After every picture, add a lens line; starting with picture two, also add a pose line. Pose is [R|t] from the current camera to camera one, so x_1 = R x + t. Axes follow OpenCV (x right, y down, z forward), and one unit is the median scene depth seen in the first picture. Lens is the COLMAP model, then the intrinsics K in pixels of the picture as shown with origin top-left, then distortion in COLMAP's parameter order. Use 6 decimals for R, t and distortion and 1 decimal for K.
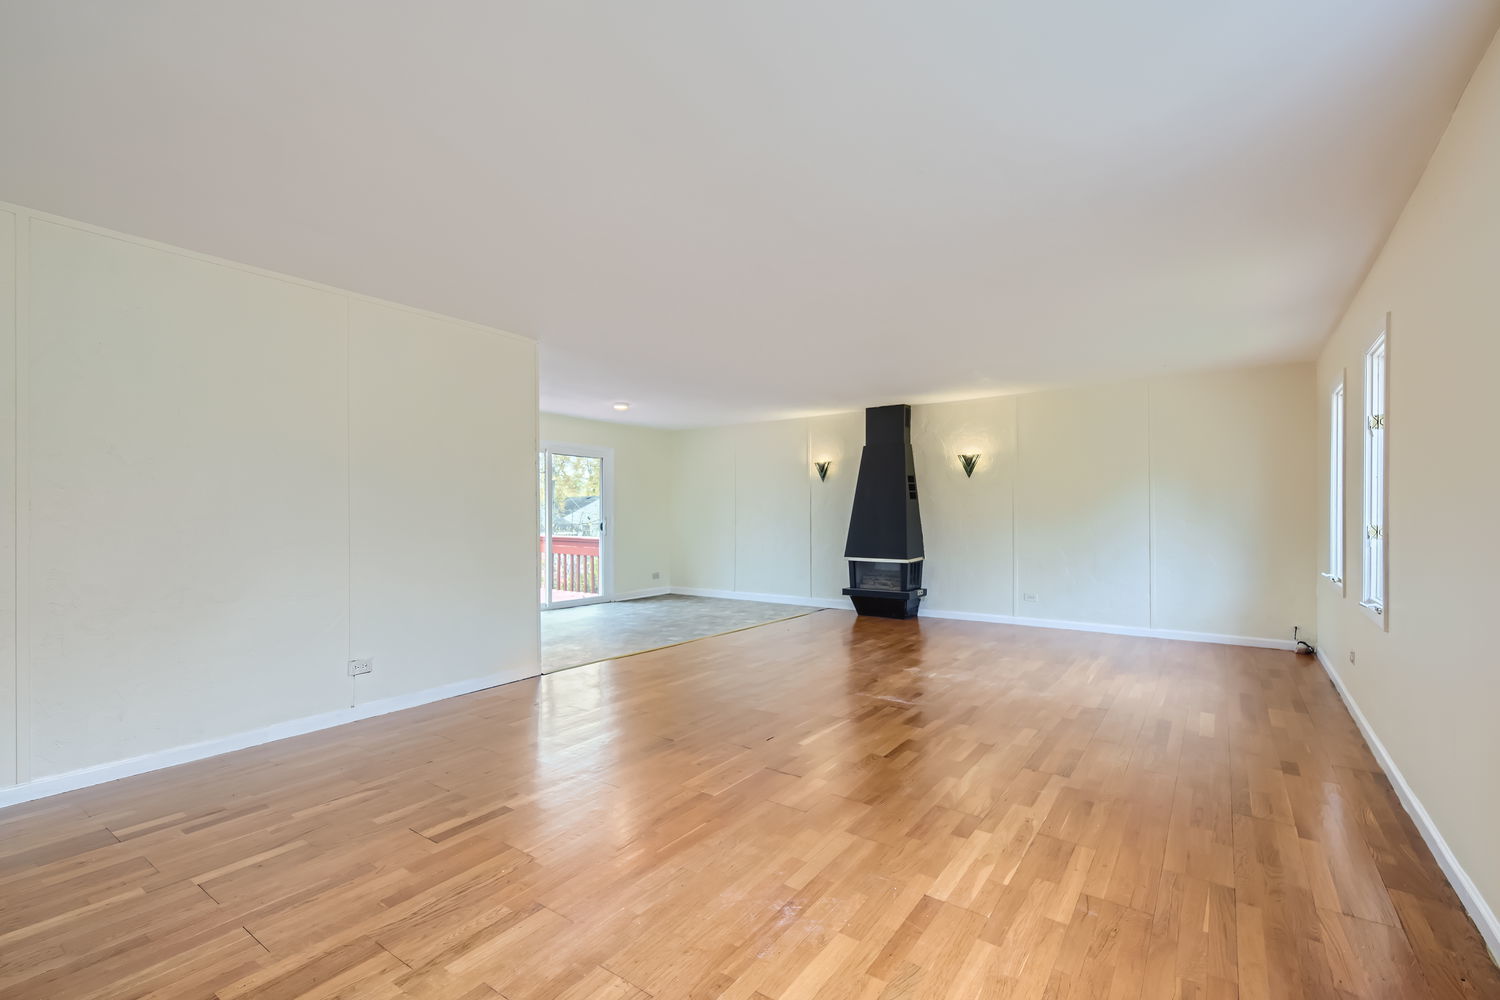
lens RADIAL K [[658.0, 0, 762.4], [0, 658.0, 512.6], [0, 0, 1]] dist [0.019290, -0.004033]
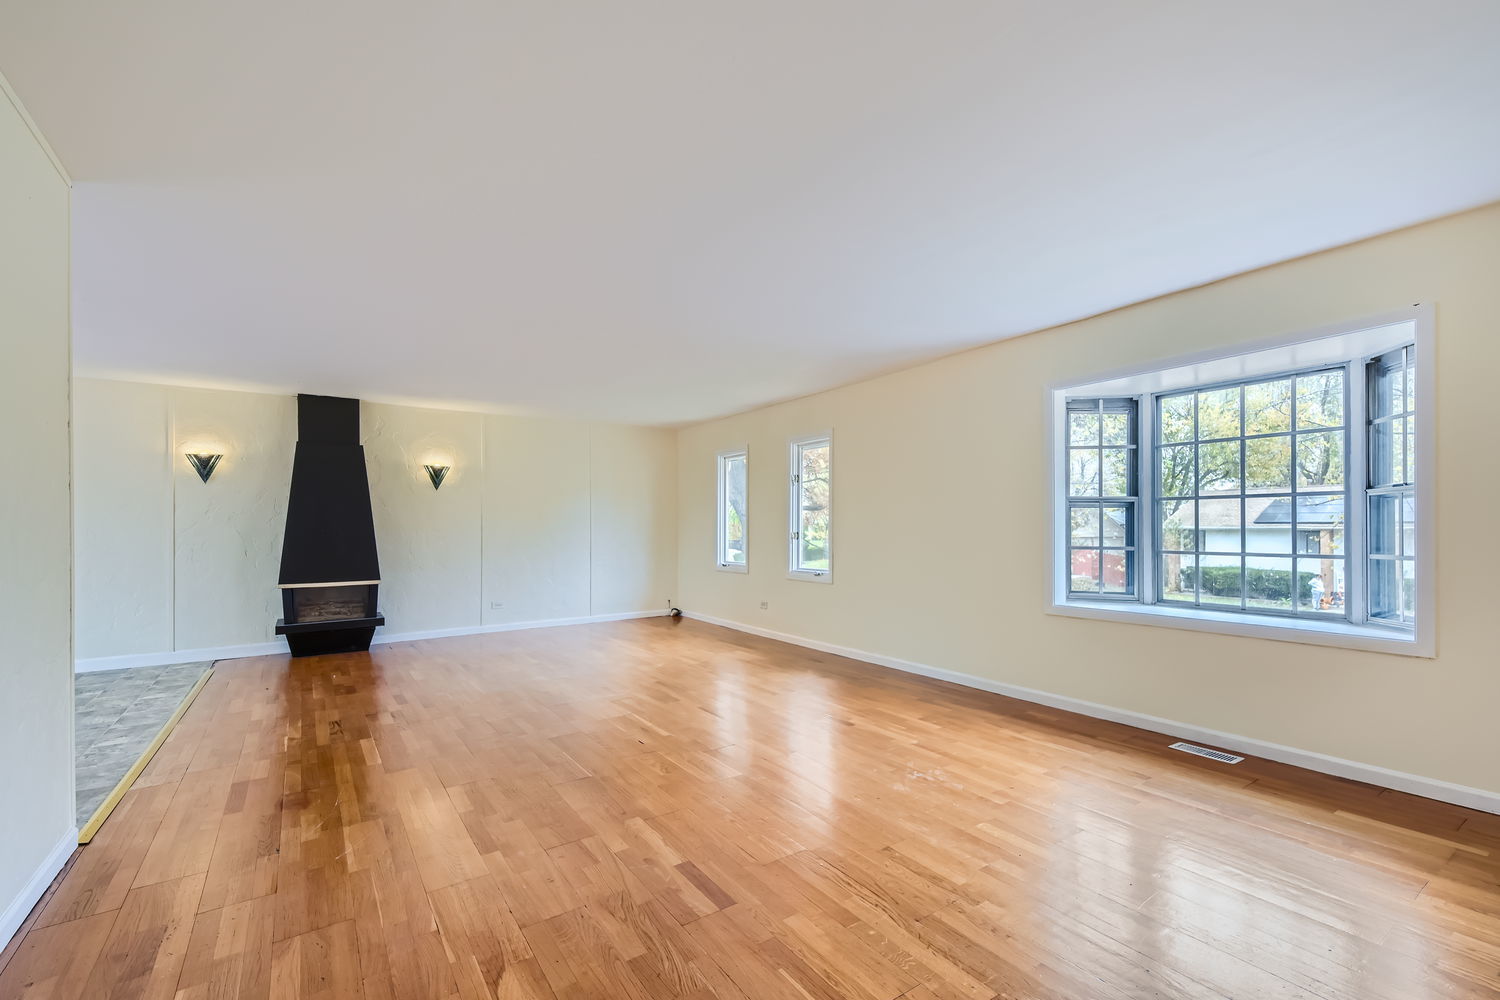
lens RADIAL K [[658.0, 0, 762.2], [0, 658.0, 515.5], [0, 0, 1]] dist [0.019290, -0.004033]
pose [[0.333576, 0.015546, 0.942595, -0.420798], [0.003813, 0.999834, -0.017839, 0.003674], [-0.942716, 0.009545, 0.333461, 0.220143]]
